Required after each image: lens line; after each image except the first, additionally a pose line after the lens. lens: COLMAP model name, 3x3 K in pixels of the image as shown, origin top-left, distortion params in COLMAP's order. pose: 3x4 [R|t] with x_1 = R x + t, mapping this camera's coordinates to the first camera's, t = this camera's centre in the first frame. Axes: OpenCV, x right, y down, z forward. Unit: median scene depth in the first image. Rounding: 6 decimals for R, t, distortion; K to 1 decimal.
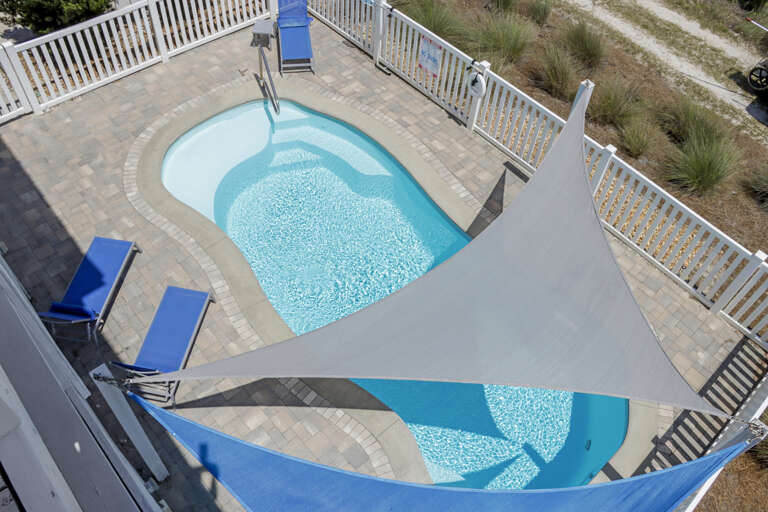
lens RADIAL K [[643.5, 0, 386.6], [0, 643.5, 263.2], [0, 0, 1]] dist [-0.146224, 0.086470]
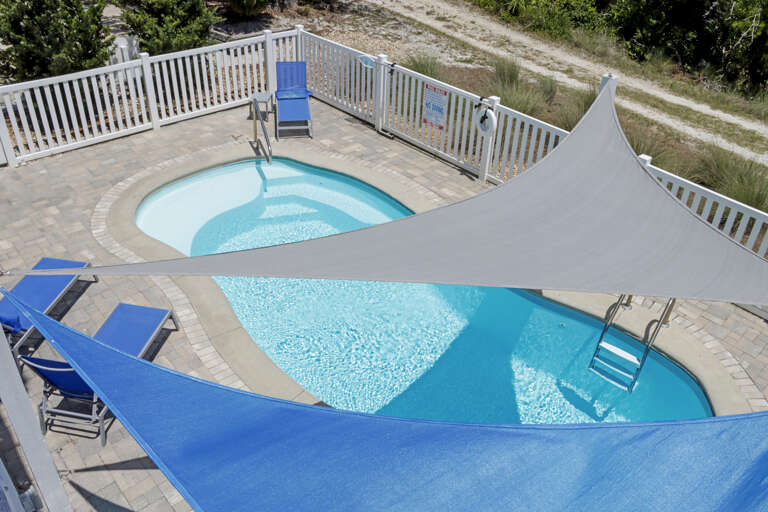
lens RADIAL K [[643.5, 0, 383.9], [0, 643.5, 250.8], [0, 0, 1]] dist [-0.146224, 0.086470]
pose [[0.999646, -0.021616, -0.015532, 0.003235], [0.015300, 0.944133, -0.329210, 0.184043], [0.021781, 0.328856, 0.944129, 0.175245]]
